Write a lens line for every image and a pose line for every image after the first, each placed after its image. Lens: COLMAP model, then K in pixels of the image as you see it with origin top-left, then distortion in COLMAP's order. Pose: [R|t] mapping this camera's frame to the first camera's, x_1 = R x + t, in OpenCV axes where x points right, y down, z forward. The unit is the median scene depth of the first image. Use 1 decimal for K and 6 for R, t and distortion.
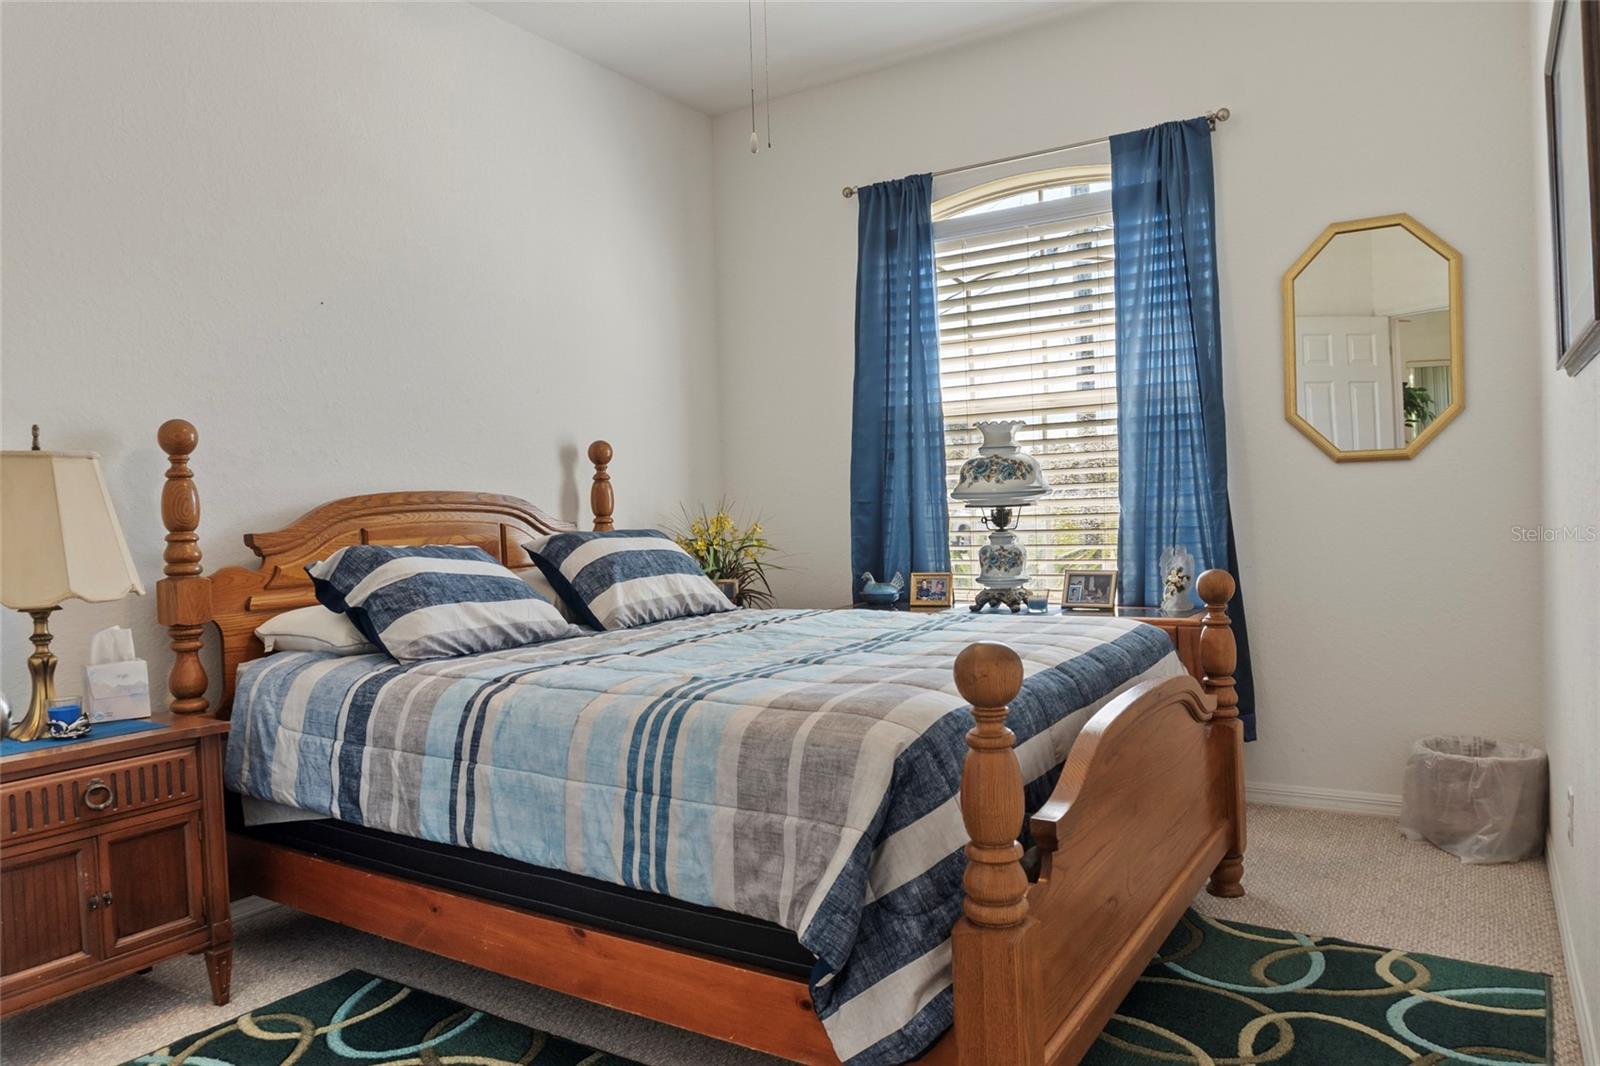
lens RADIAL K [[1086.8, 0, 790.5], [0, 1086.8, 534.7], [0, 0, 1]] dist [-0.024307, -0.007050]
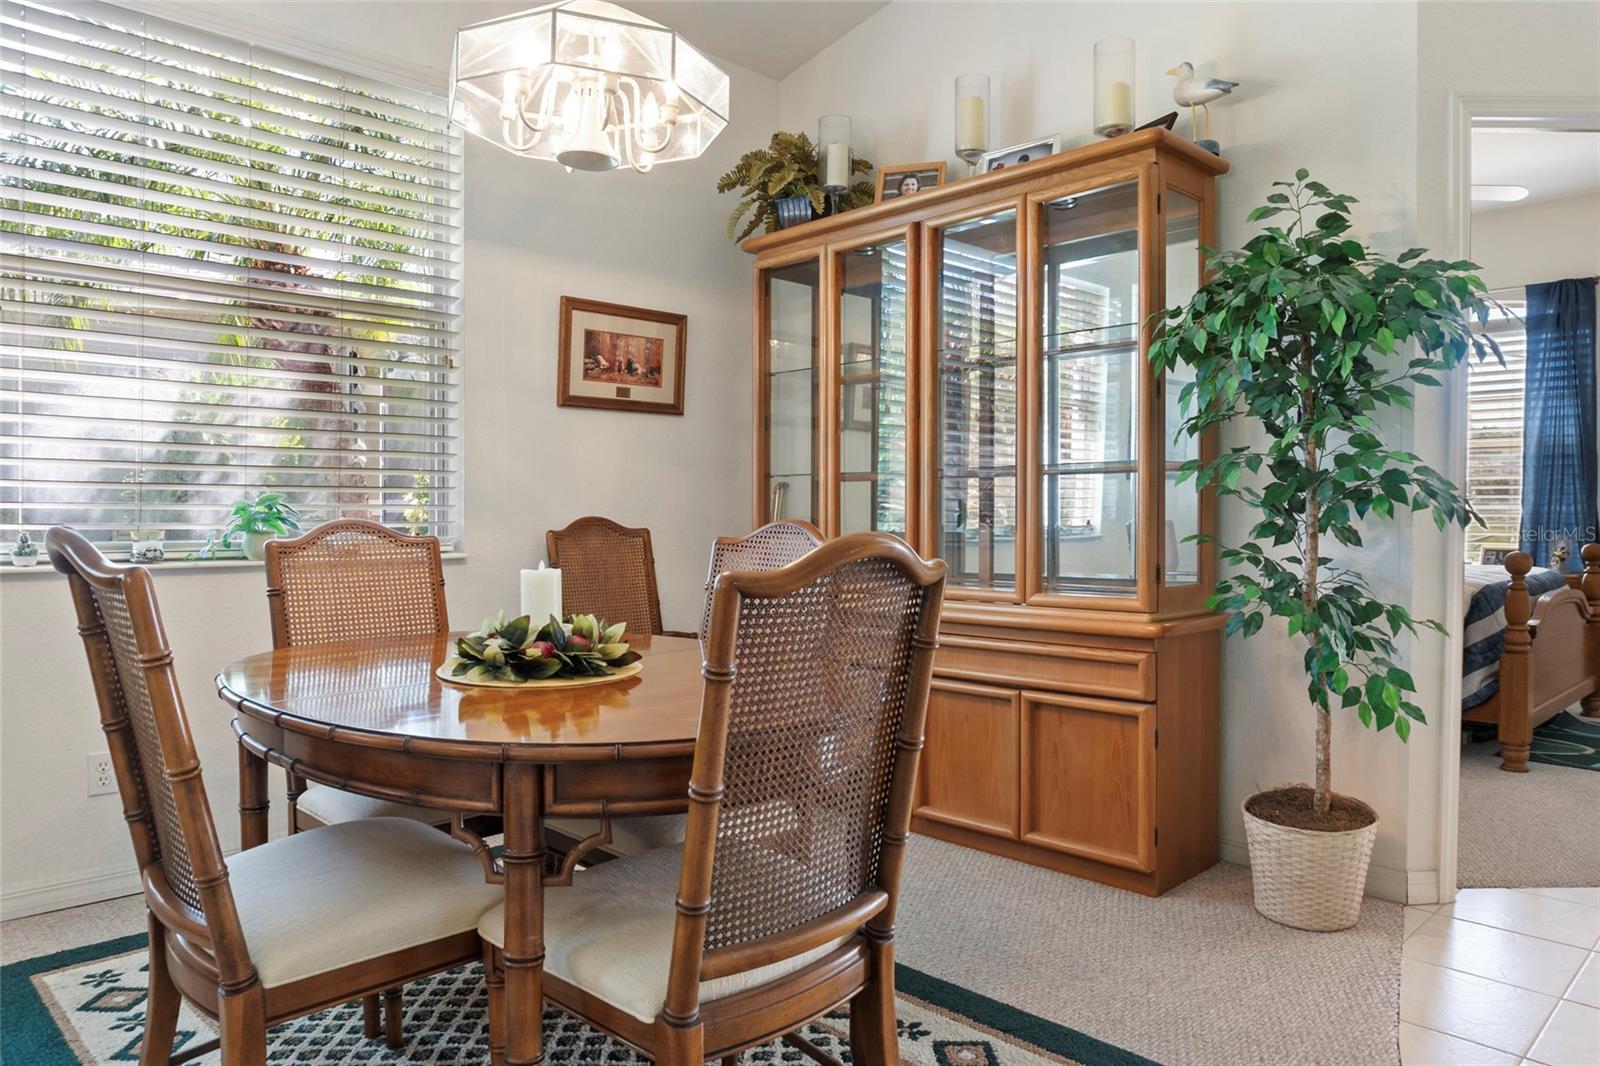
lens RADIAL K [[1086.8, 0, 799.3], [0, 1086.8, 530.3], [0, 0, 1]] dist [-0.024307, -0.007050]
pose [[0.973499, 0.044487, -0.224321, -0.403730], [-0.043869, 0.999007, 0.007738, 0.041891], [0.224443, 0.002308, 0.974484, -0.845475]]
